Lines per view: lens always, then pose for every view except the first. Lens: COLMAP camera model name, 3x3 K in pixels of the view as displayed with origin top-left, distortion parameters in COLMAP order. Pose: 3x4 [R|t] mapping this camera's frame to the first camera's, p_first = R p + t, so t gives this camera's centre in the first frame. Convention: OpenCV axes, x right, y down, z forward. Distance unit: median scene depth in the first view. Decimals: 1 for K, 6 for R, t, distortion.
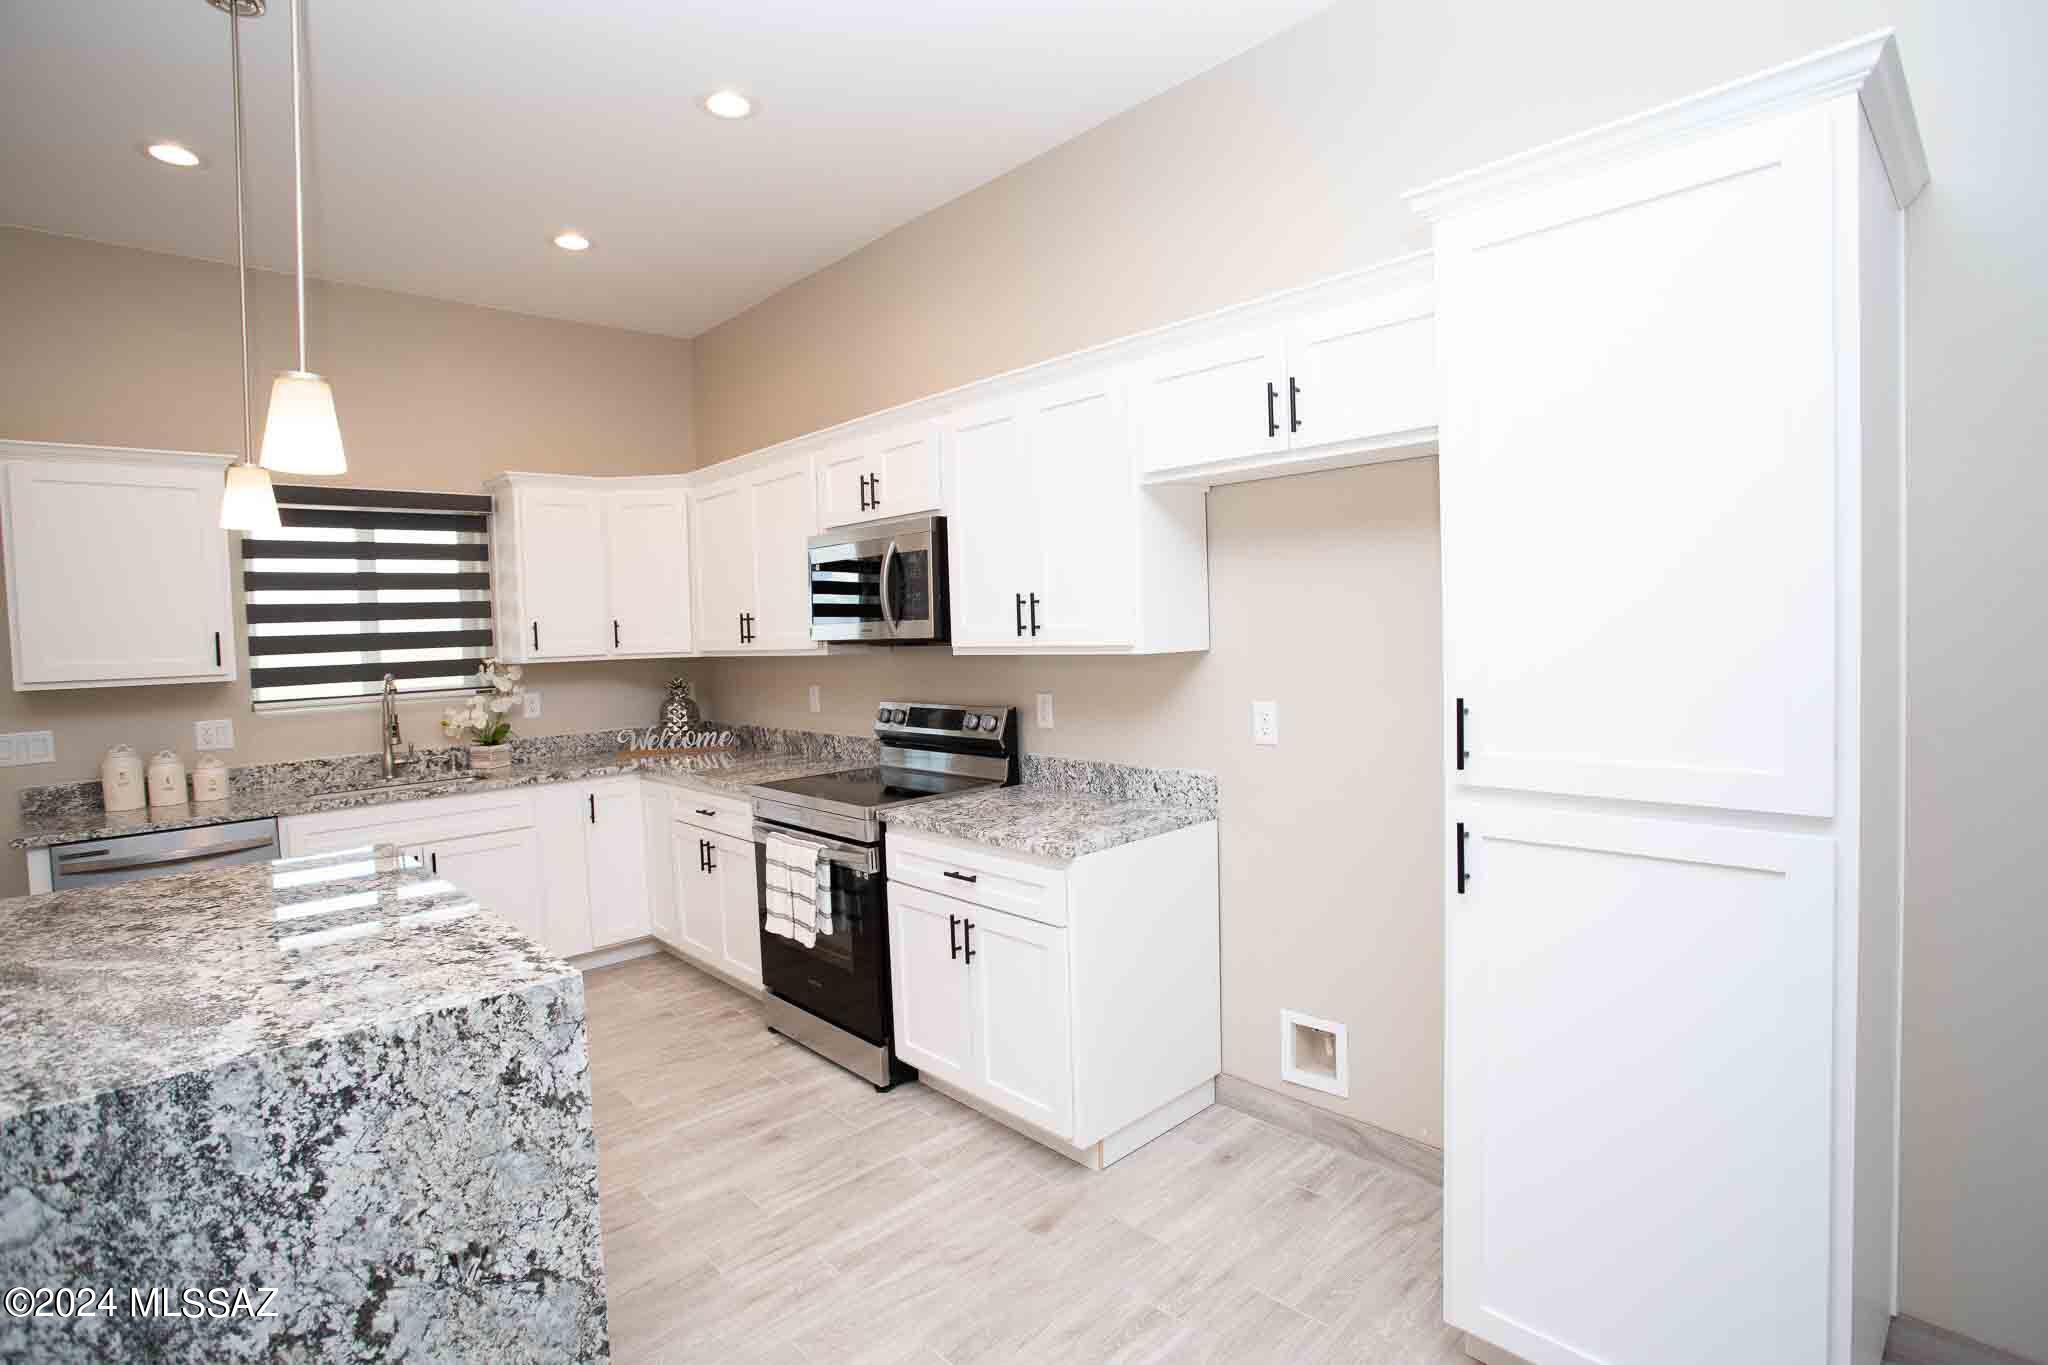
lens RADIAL K [[995.5, 0, 1027.8], [0, 995.5, 666.8], [0, 0, 1]] dist [-0.064869, 0.024932]
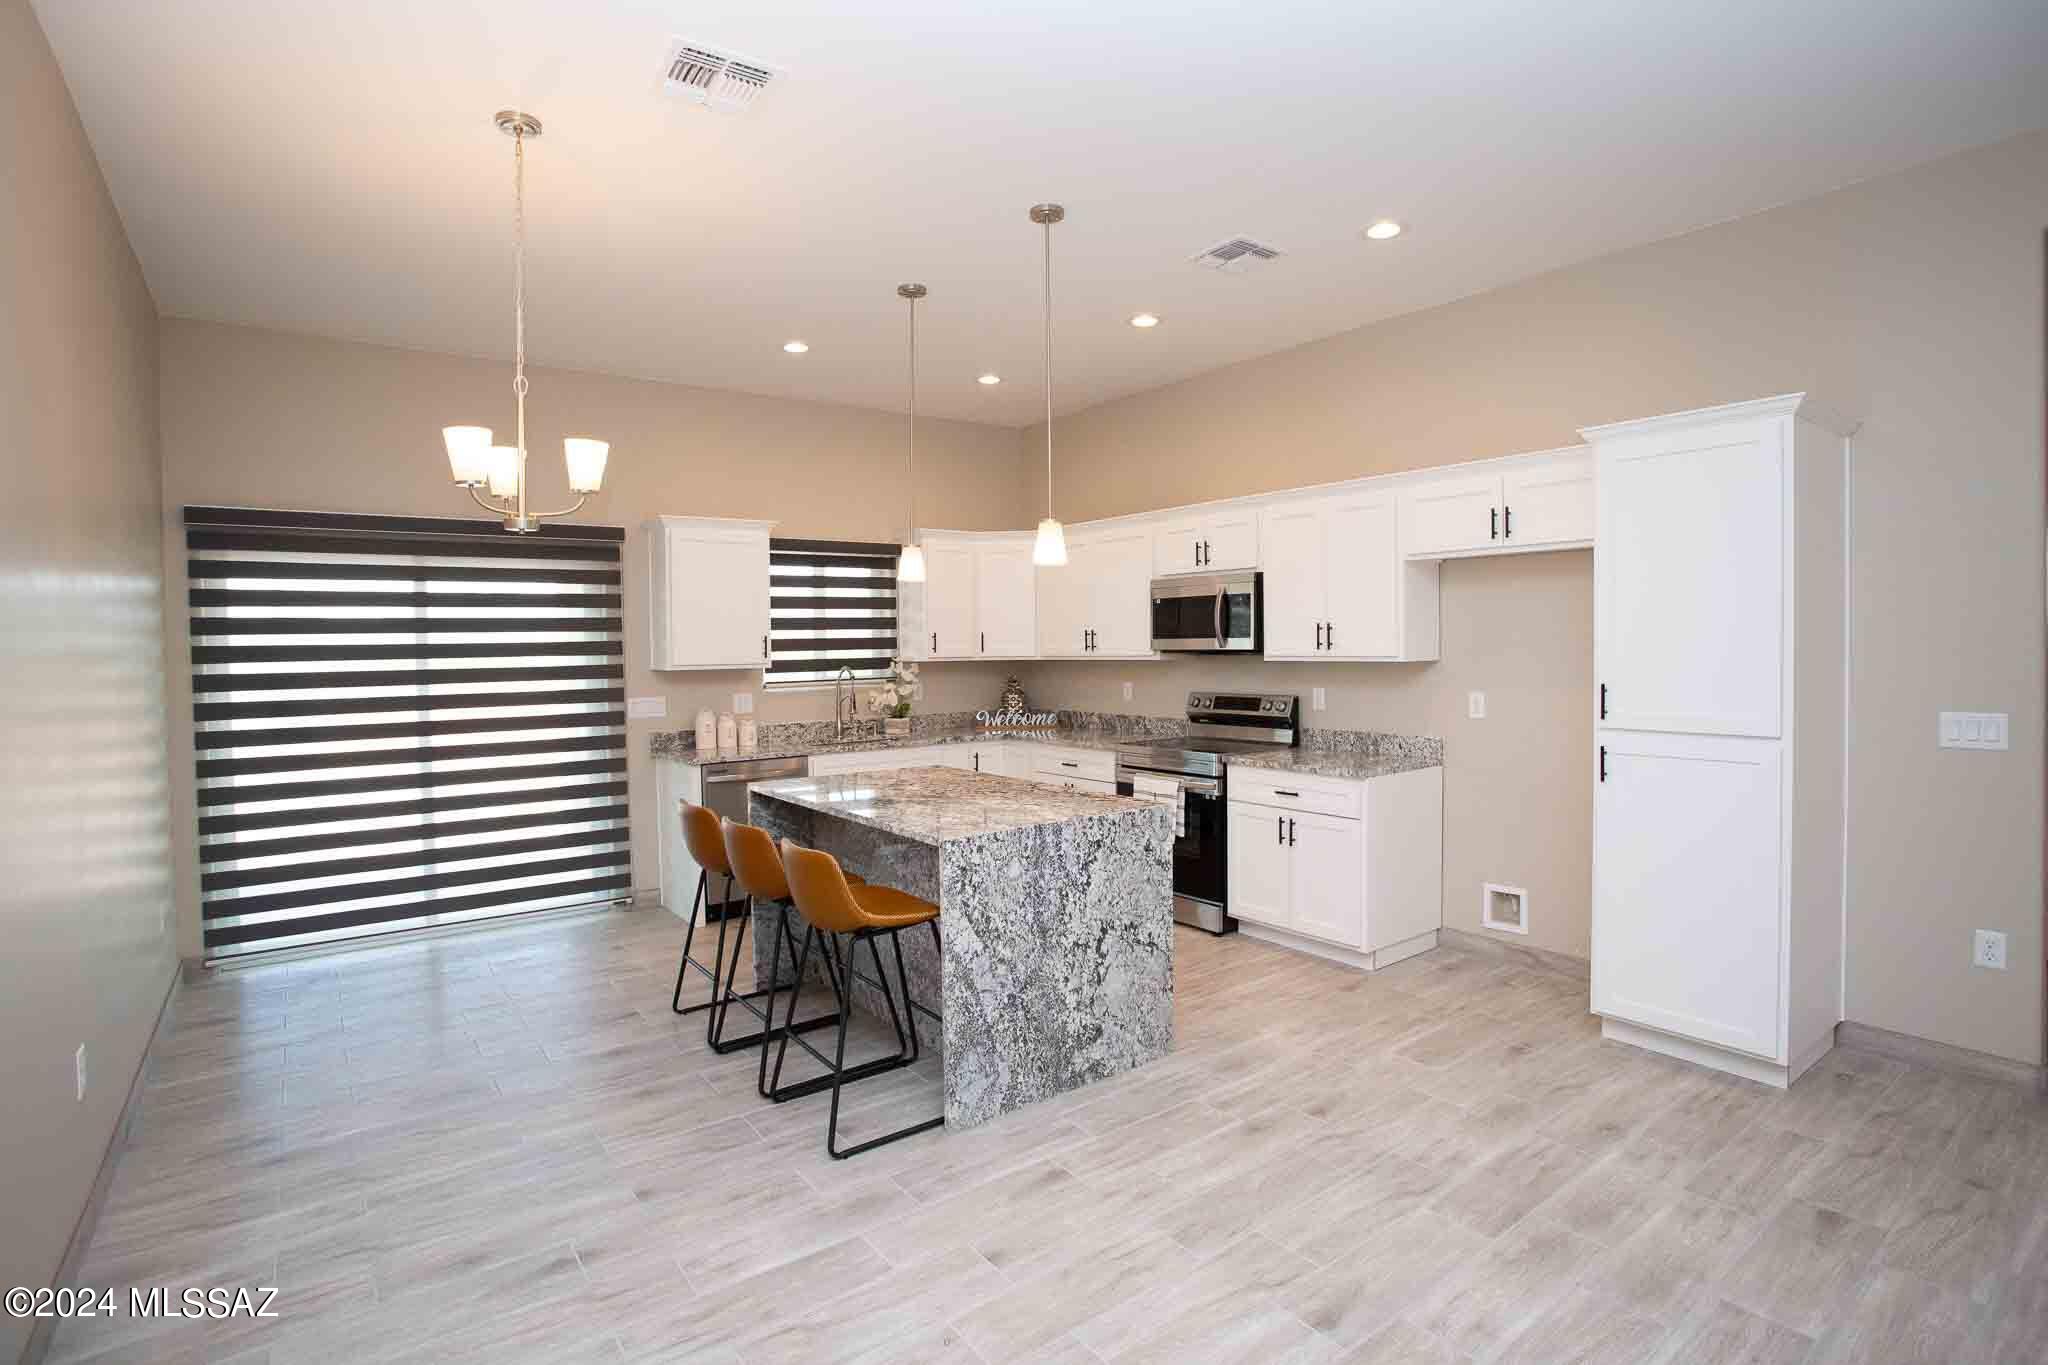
lens RADIAL K [[998.2, 0, 1024.9], [0, 998.2, 667.8], [0, 0, 1]] dist [-0.082941, 0.039211]
pose [[0.992807, 0.022139, -0.117661, -0.277527], [-0.023723, 0.999646, -0.012083, 0.028257], [0.117352, 0.014788, 0.992980, -0.618717]]
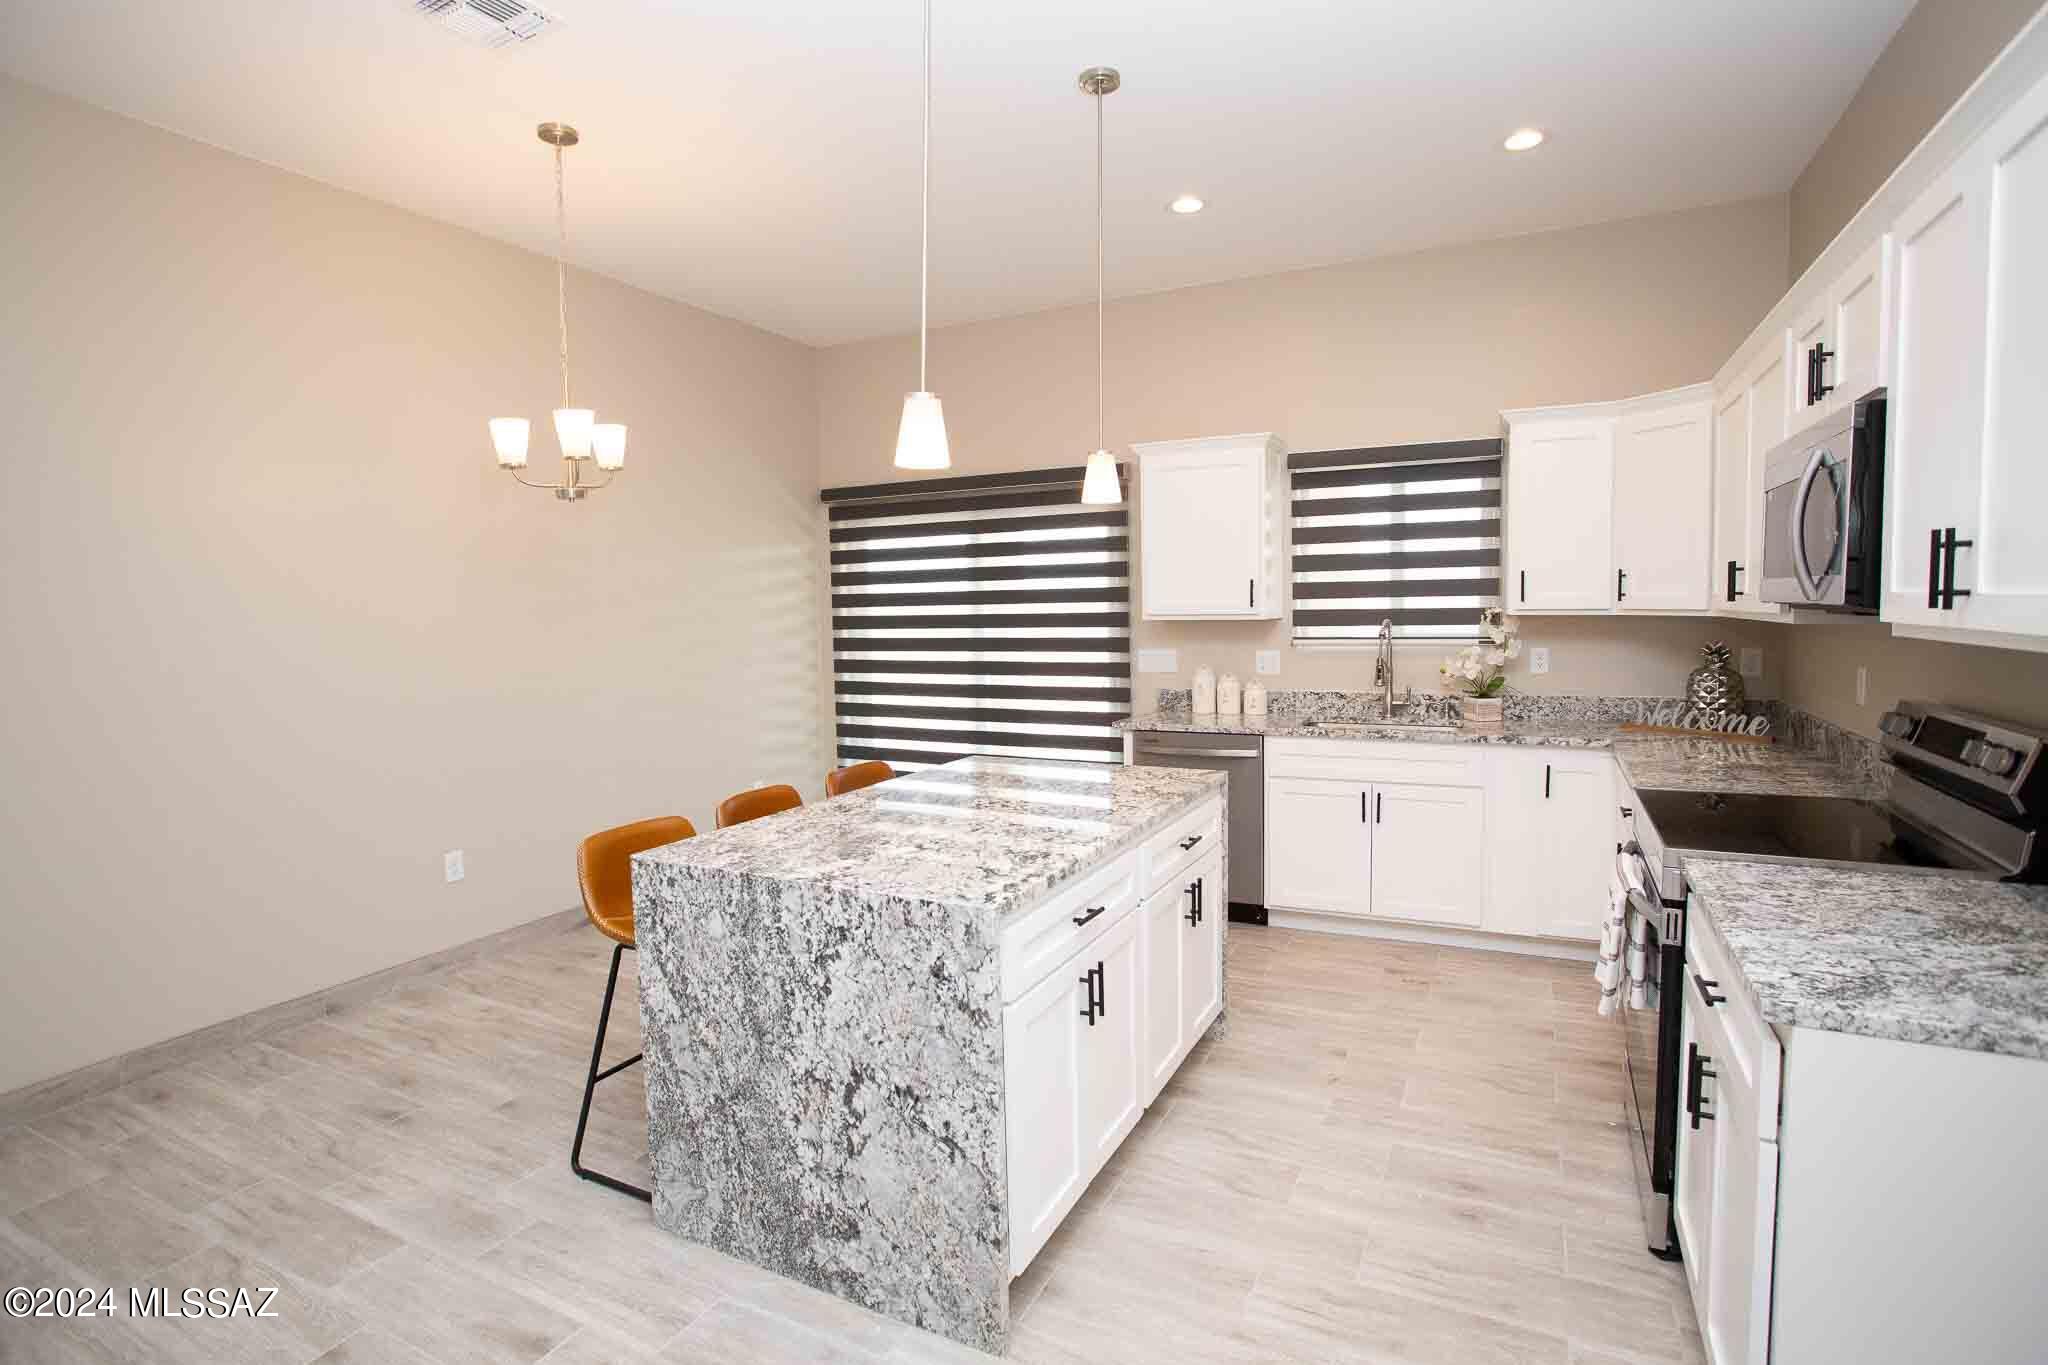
lens RADIAL K [[995.5, 0, 1027.8], [0, 995.5, 666.8], [0, 0, 1]] dist [-0.064869, 0.024932]
pose [[0.334448, 0.090984, -0.938012, 0.305297], [-0.031482, 0.995852, 0.085369, -0.028131], [0.941888, 0.000979, 0.335925, 0.351147]]
